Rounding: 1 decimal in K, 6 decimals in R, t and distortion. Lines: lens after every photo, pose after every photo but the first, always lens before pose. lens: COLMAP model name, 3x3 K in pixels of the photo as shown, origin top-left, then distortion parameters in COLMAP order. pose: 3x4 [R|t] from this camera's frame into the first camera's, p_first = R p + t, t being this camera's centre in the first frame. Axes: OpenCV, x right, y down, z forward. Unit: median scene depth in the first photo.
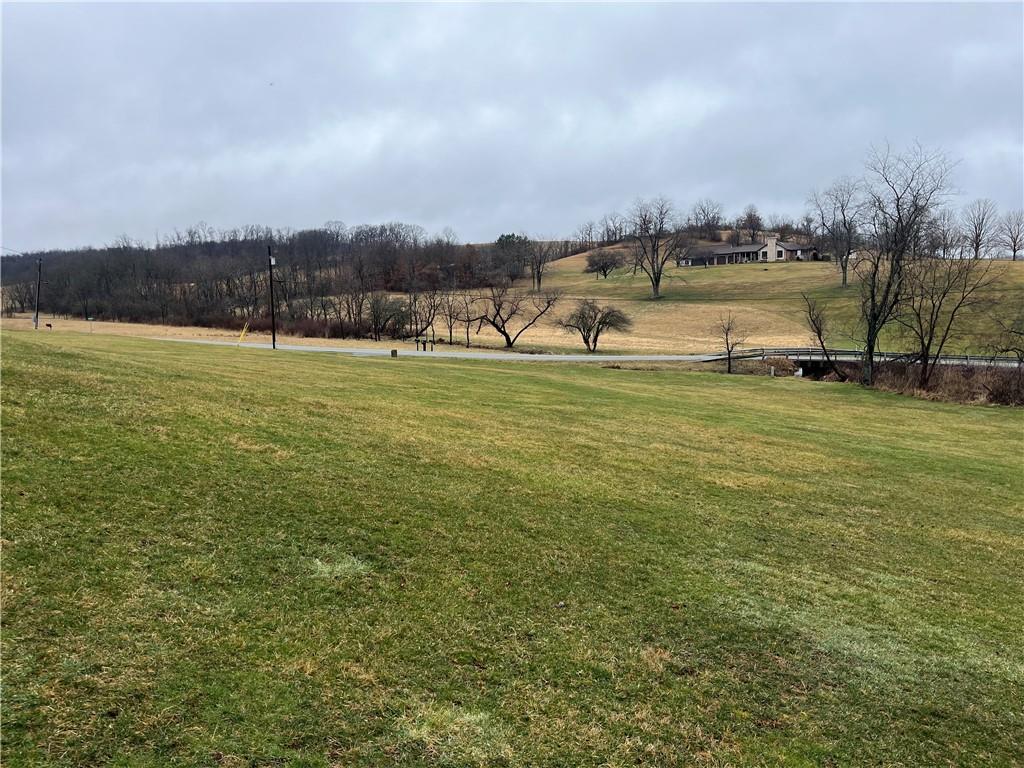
lens RADIAL K [[799.4, 0, 512.0], [0, 799.4, 384.0], [0, 0, 1]] dist [0.028887, -0.000974]
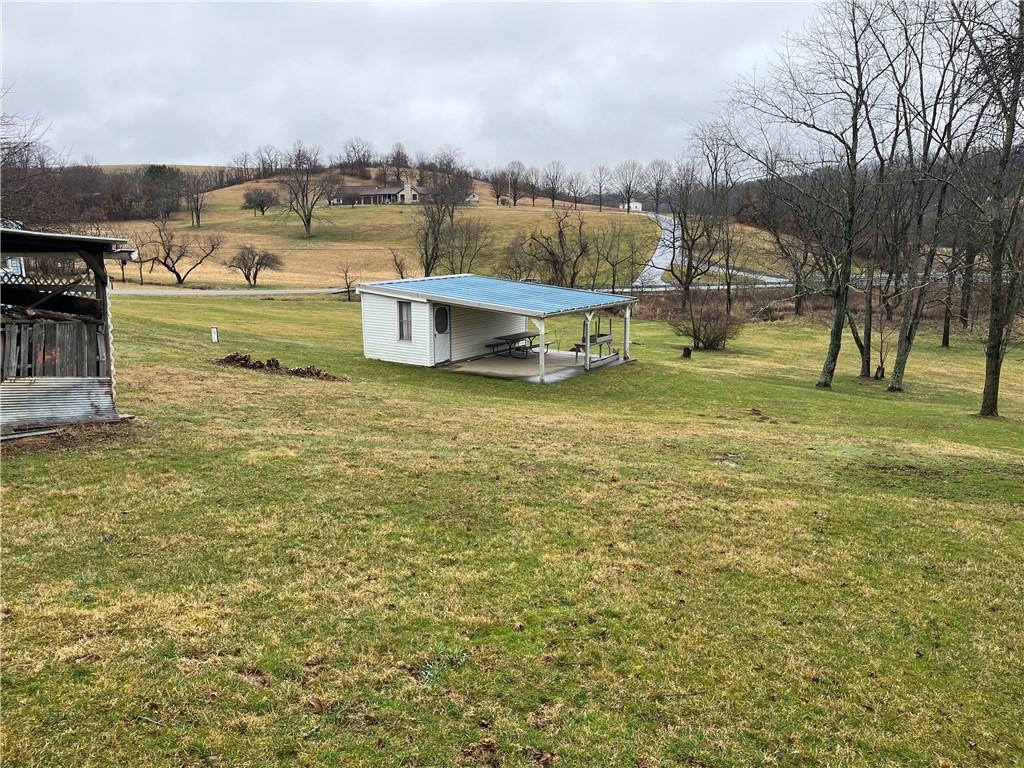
lens RADIAL K [[799.4, 0, 512.0], [0, 799.4, 384.0], [0, 0, 1]] dist [0.028887, -0.000974]
pose [[0.919002, -0.071858, 0.387650, -0.016164], [0.036142, 0.994464, 0.098663, 0.001736], [-0.392594, -0.076661, 0.916512, -0.205279]]
